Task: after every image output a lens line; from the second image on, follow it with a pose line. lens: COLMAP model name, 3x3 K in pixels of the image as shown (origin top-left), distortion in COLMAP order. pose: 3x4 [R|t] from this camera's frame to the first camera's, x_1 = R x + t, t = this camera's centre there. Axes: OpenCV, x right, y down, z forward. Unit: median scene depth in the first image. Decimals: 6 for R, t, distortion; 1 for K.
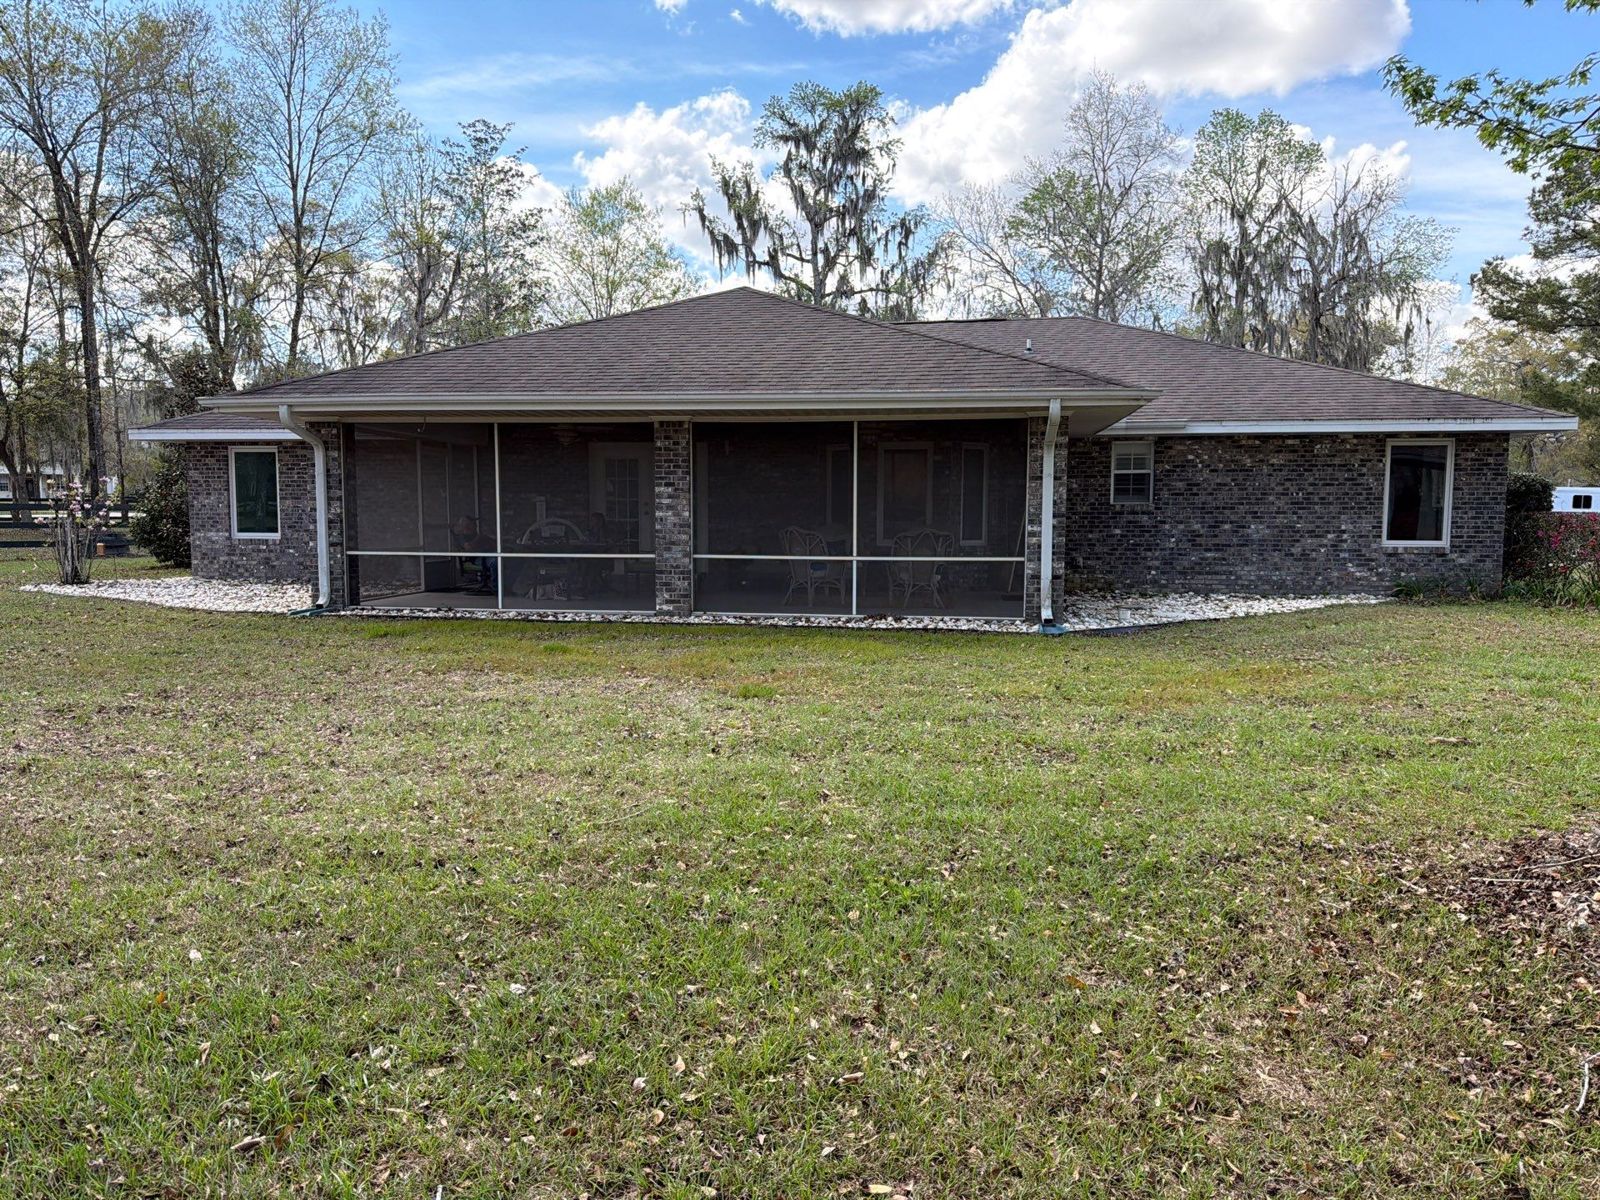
lens RADIAL K [[1180.5, 0, 804.9], [0, 1180.5, 599.1], [0, 0, 1]] dist [0.041471, -0.054519]
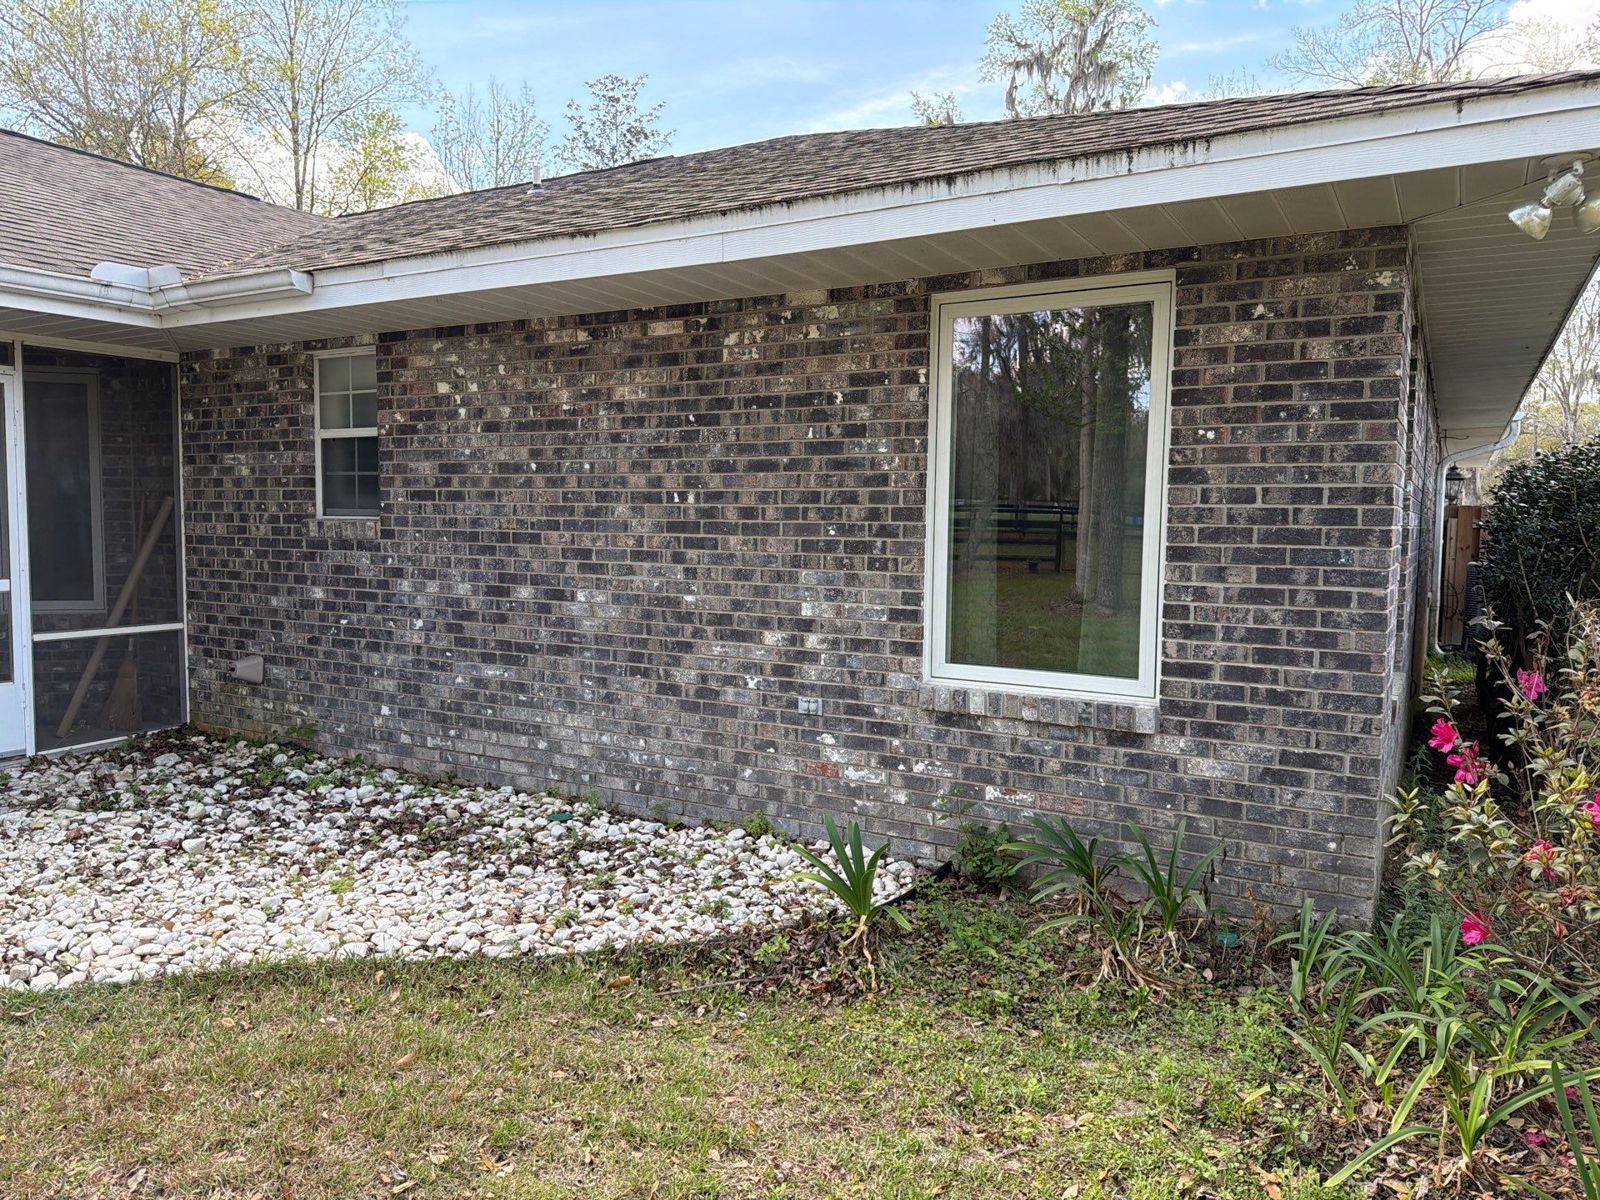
lens RADIAL K [[1180.5, 0, 724.8], [0, 1180.5, 591.4], [0, 0, 1]] dist [0.041471, -0.054519]
pose [[0.922662, 0.032229, -0.384260, 0.550369], [-0.035559, 0.999366, -0.001562, -0.064461], [0.383966, 0.015106, 0.923224, 0.728161]]
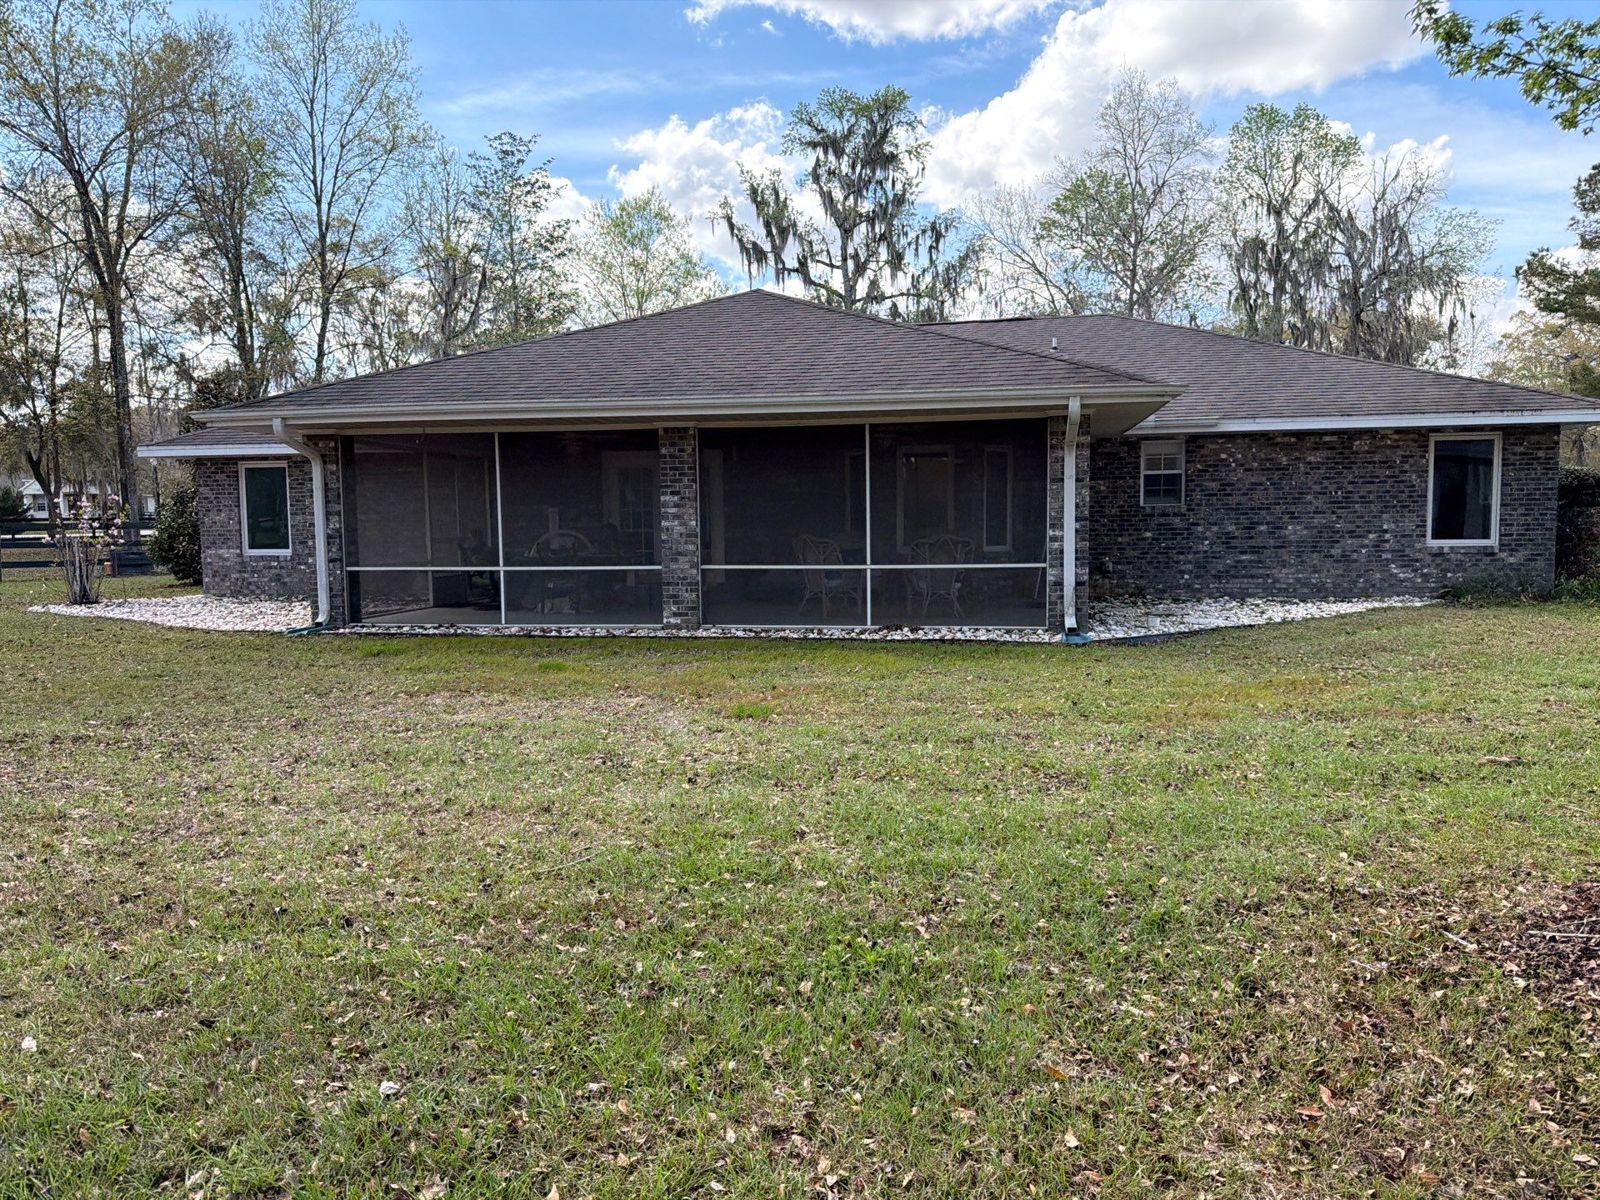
lens RADIAL K [[1180.5, 0, 809.8], [0, 1180.5, 599.7], [0, 0, 1]] dist [0.041471, -0.054519]
pose [[0.999497, -0.013511, -0.028700, 0.016170], [0.013342, 0.999893, -0.006058, -0.002099], [0.028779, 0.005672, 0.999570, 0.029374]]
